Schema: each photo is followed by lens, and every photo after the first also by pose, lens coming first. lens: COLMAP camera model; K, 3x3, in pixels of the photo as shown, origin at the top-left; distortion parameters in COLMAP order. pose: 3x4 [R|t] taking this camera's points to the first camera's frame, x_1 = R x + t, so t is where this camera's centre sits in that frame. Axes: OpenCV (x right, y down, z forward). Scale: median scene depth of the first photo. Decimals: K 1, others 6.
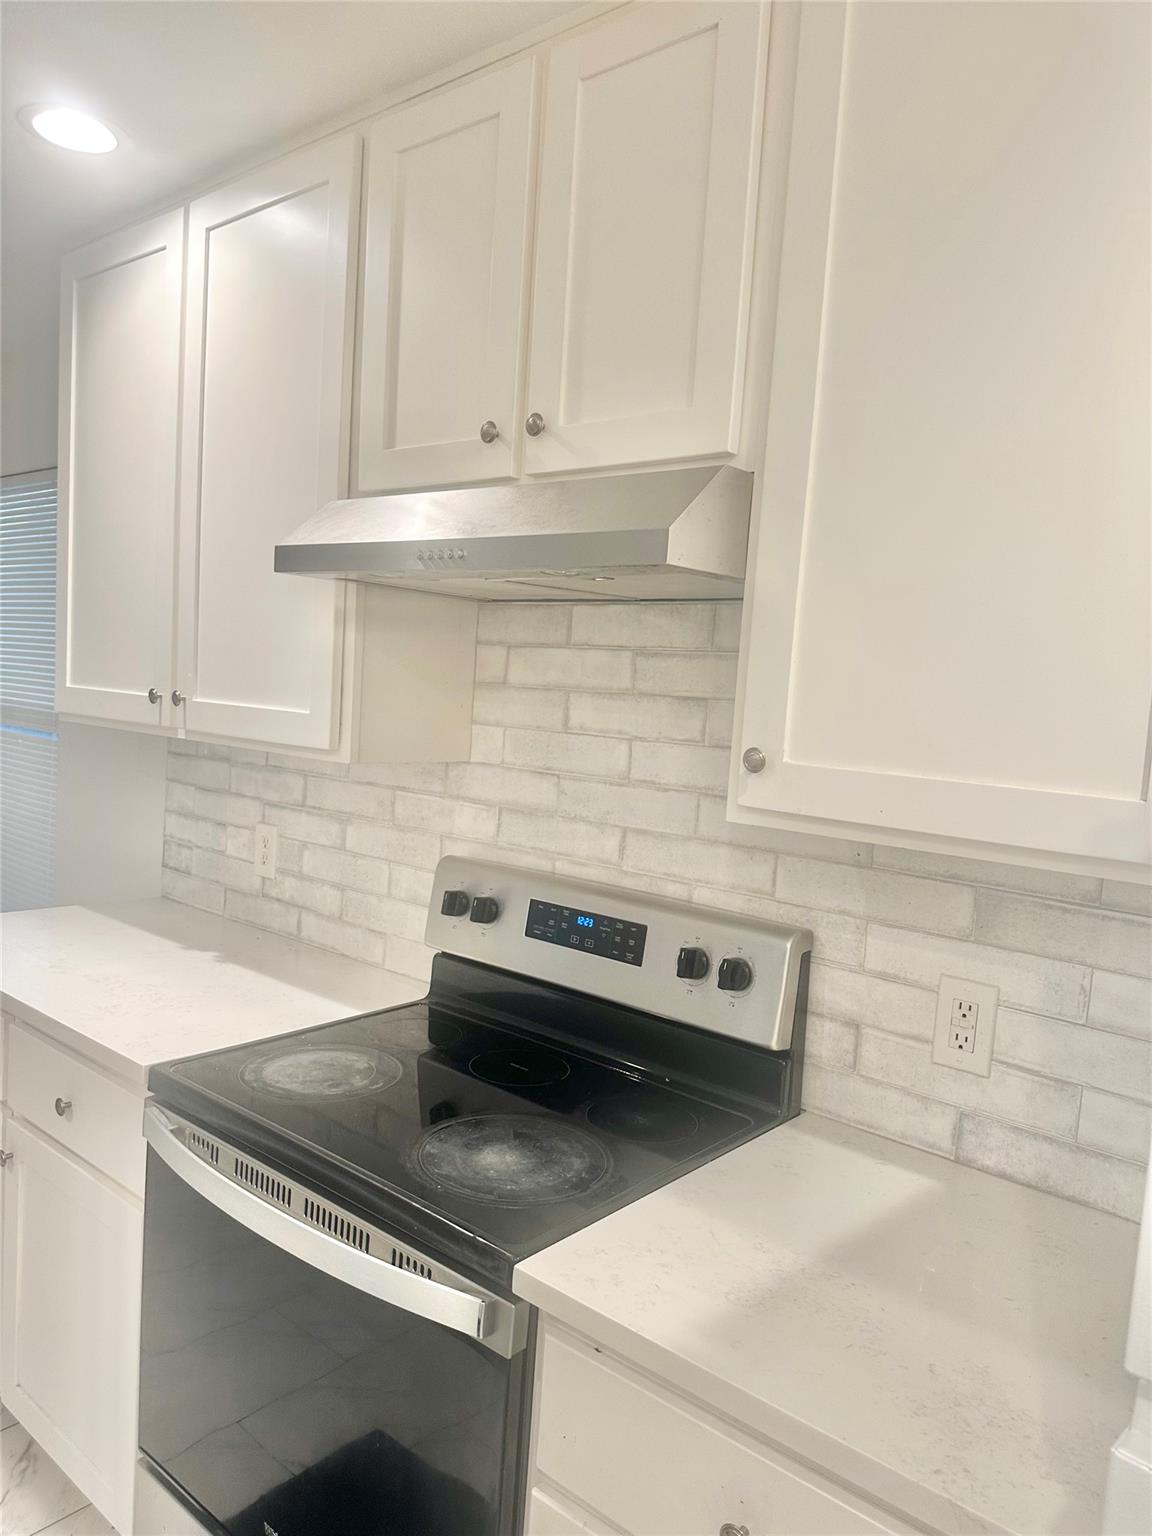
lens RADIAL K [[1076.7, 0, 576.2], [0, 1076.7, 764.2], [0, 0, 1]] dist [0.024855, -0.001220]
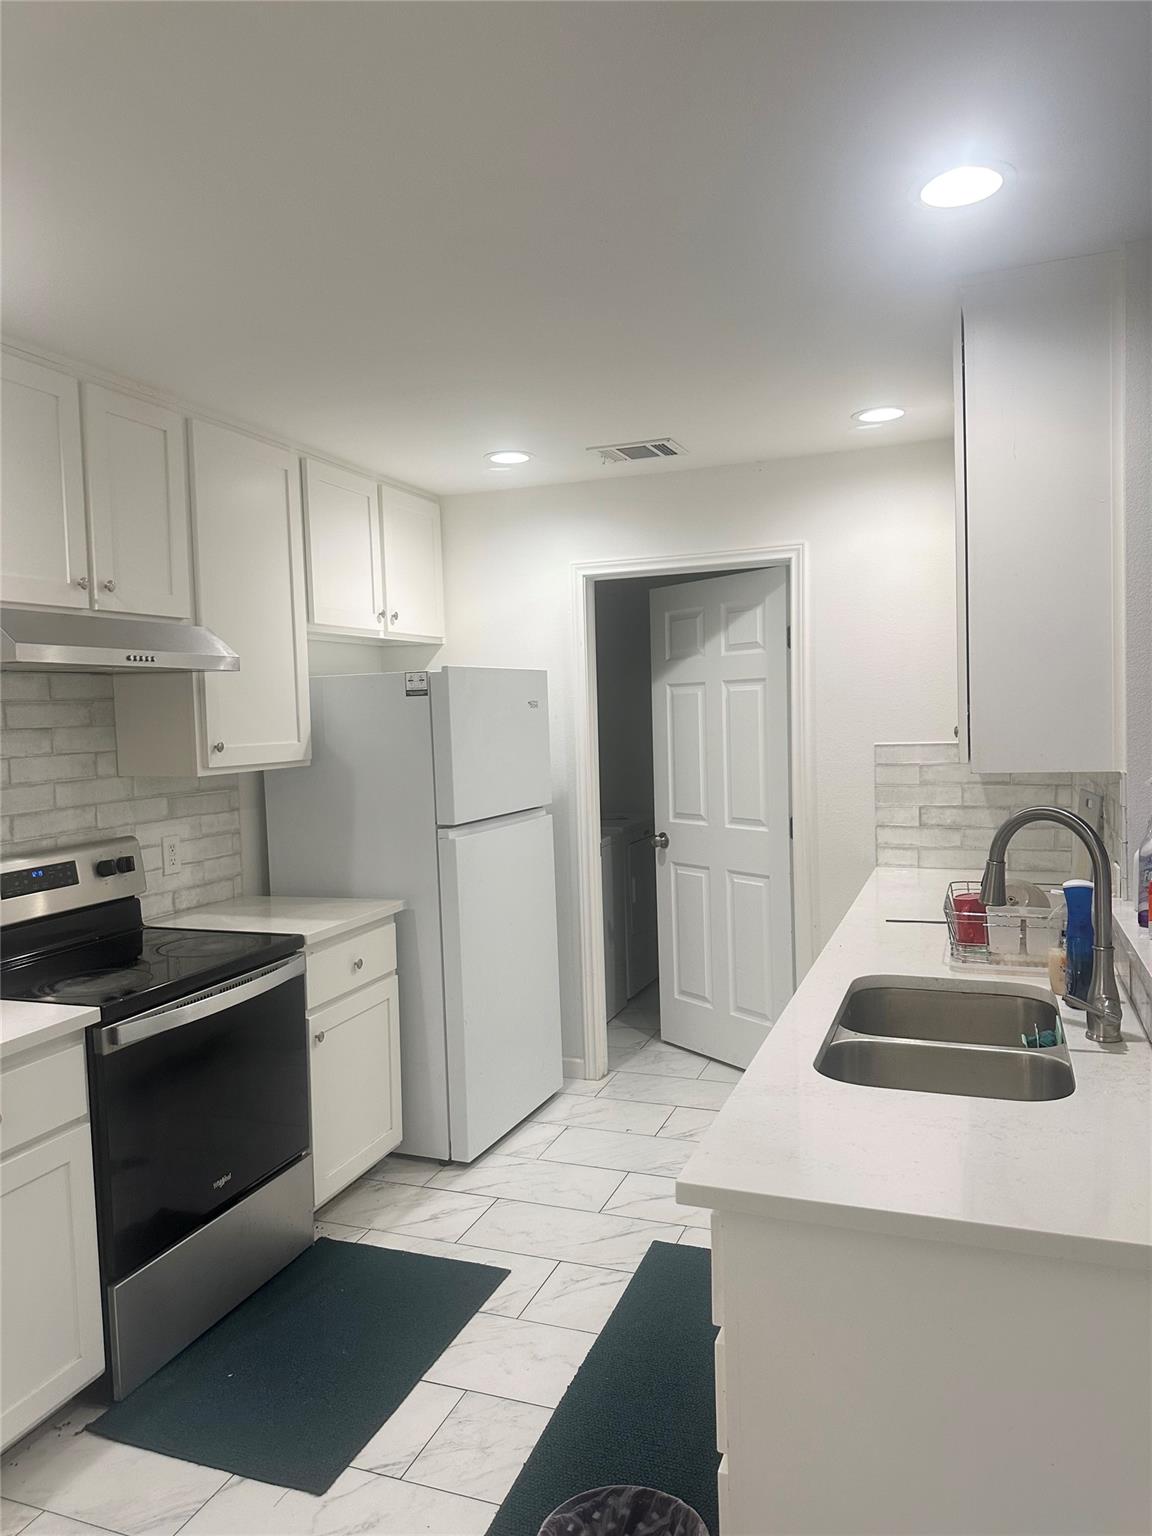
lens RADIAL K [[1076.7, 0, 575.3], [0, 1076.7, 767.5], [0, 0, 1]] dist [0.024855, -0.001220]
pose [[-0.340158, -0.110845, 0.933813, -1.956476], [0.071212, 0.987141, 0.143116, -0.204138], [-0.937668, 0.115181, -0.327890, 0.855571]]
